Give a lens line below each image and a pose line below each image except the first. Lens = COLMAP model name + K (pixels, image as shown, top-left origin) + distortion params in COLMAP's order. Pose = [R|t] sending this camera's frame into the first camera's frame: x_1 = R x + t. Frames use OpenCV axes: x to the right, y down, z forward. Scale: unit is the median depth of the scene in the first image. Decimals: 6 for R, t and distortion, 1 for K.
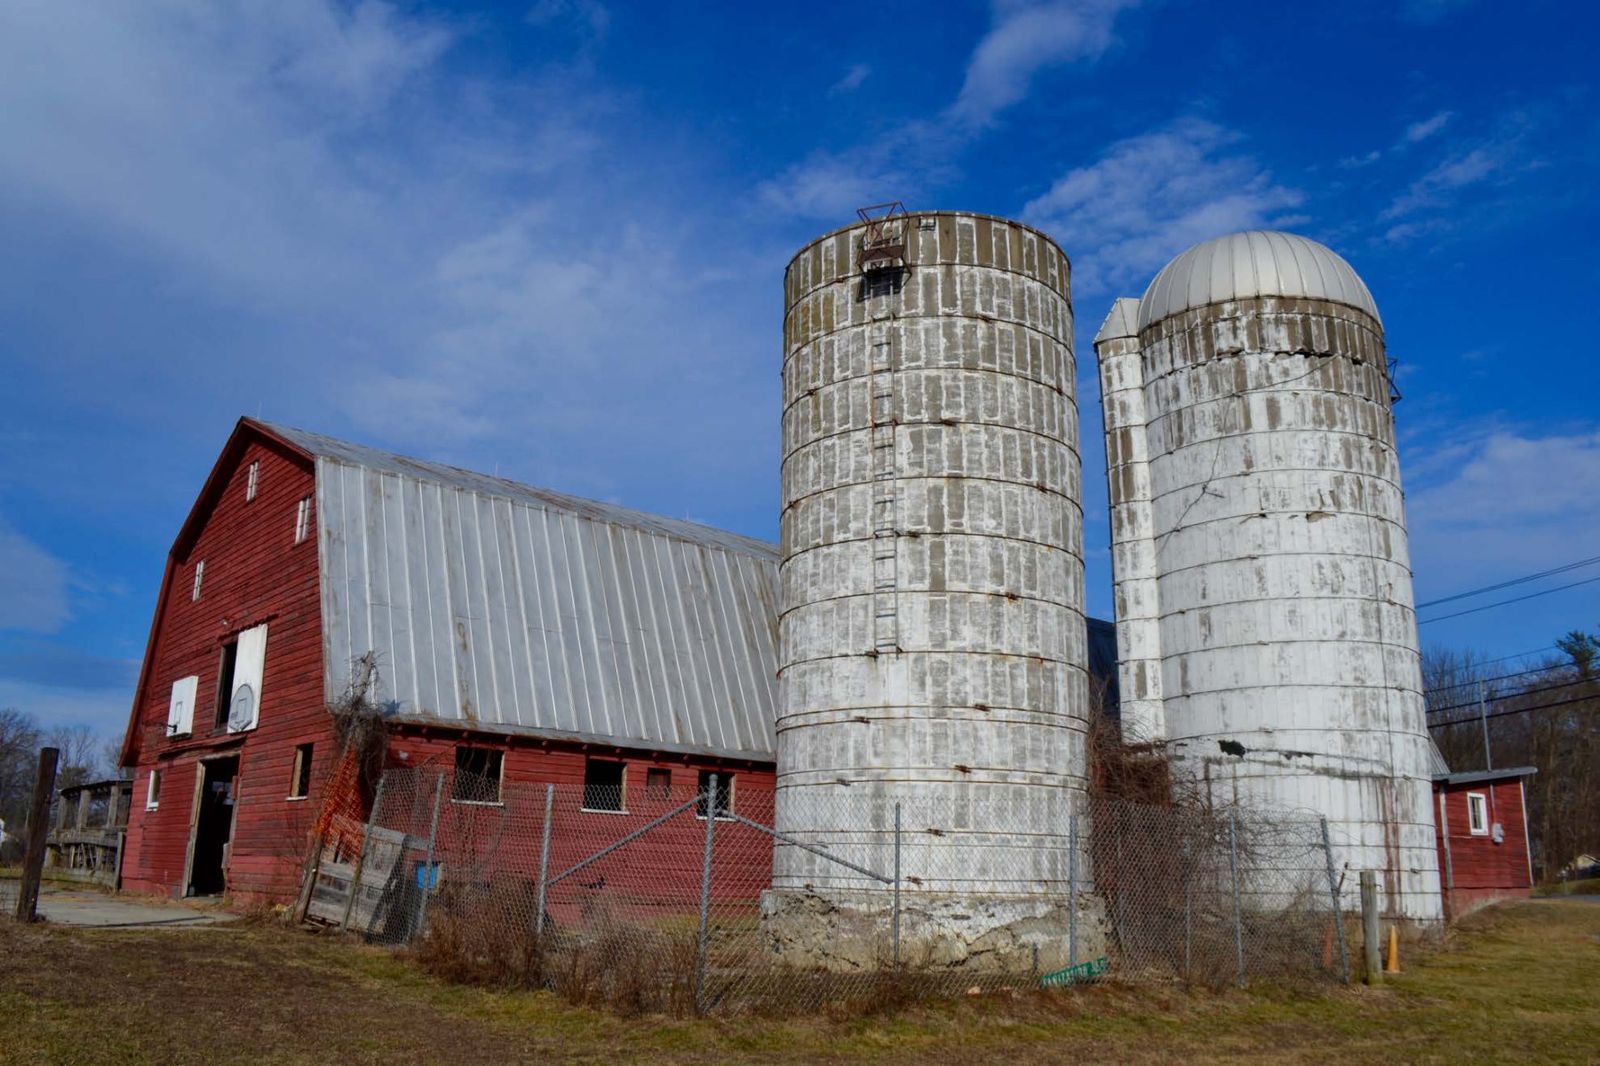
lens RADIAL K [[1282.2, 0, 800.0], [0, 1282.2, 533.0], [0, 0, 1]] dist [-0.077776, -0.000946]
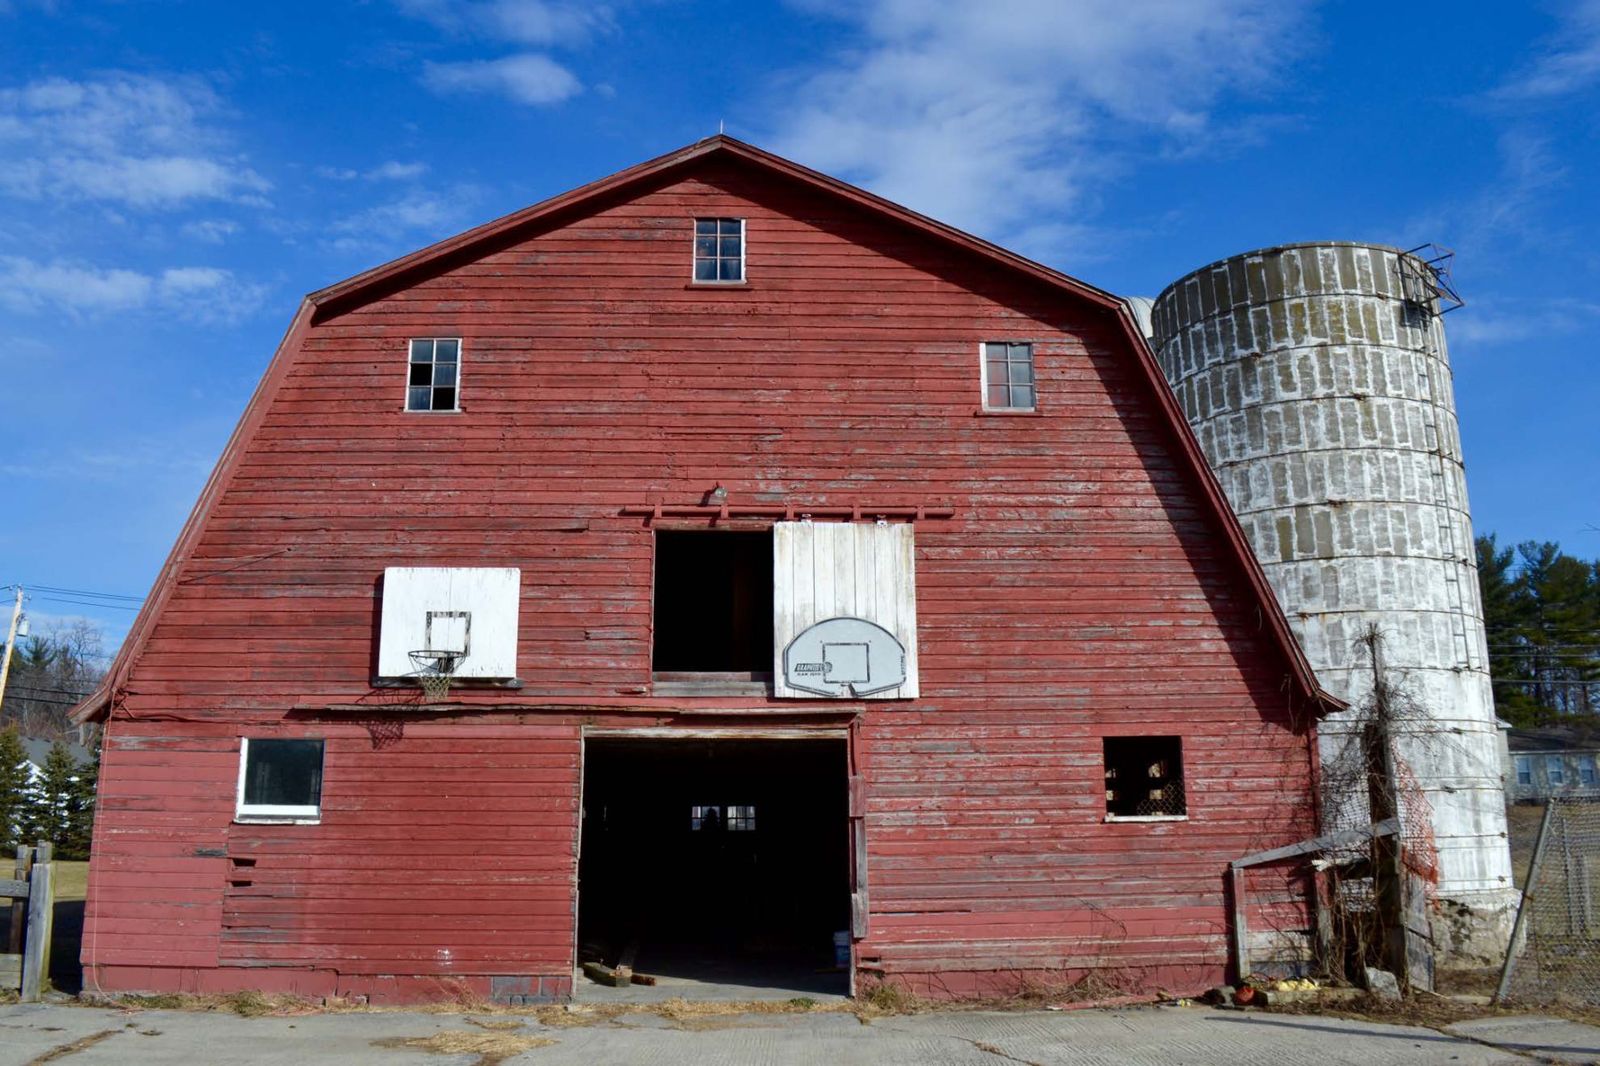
lens RADIAL K [[1282.2, 0, 800.0], [0, 1282.2, 533.0], [0, 0, 1]] dist [-0.077776, -0.000946]
pose [[0.607656, 0.158238, 0.778277, -1.015543], [-0.188971, 0.980614, -0.051834, 0.128781], [-0.771391, -0.115574, 0.625779, 0.717768]]
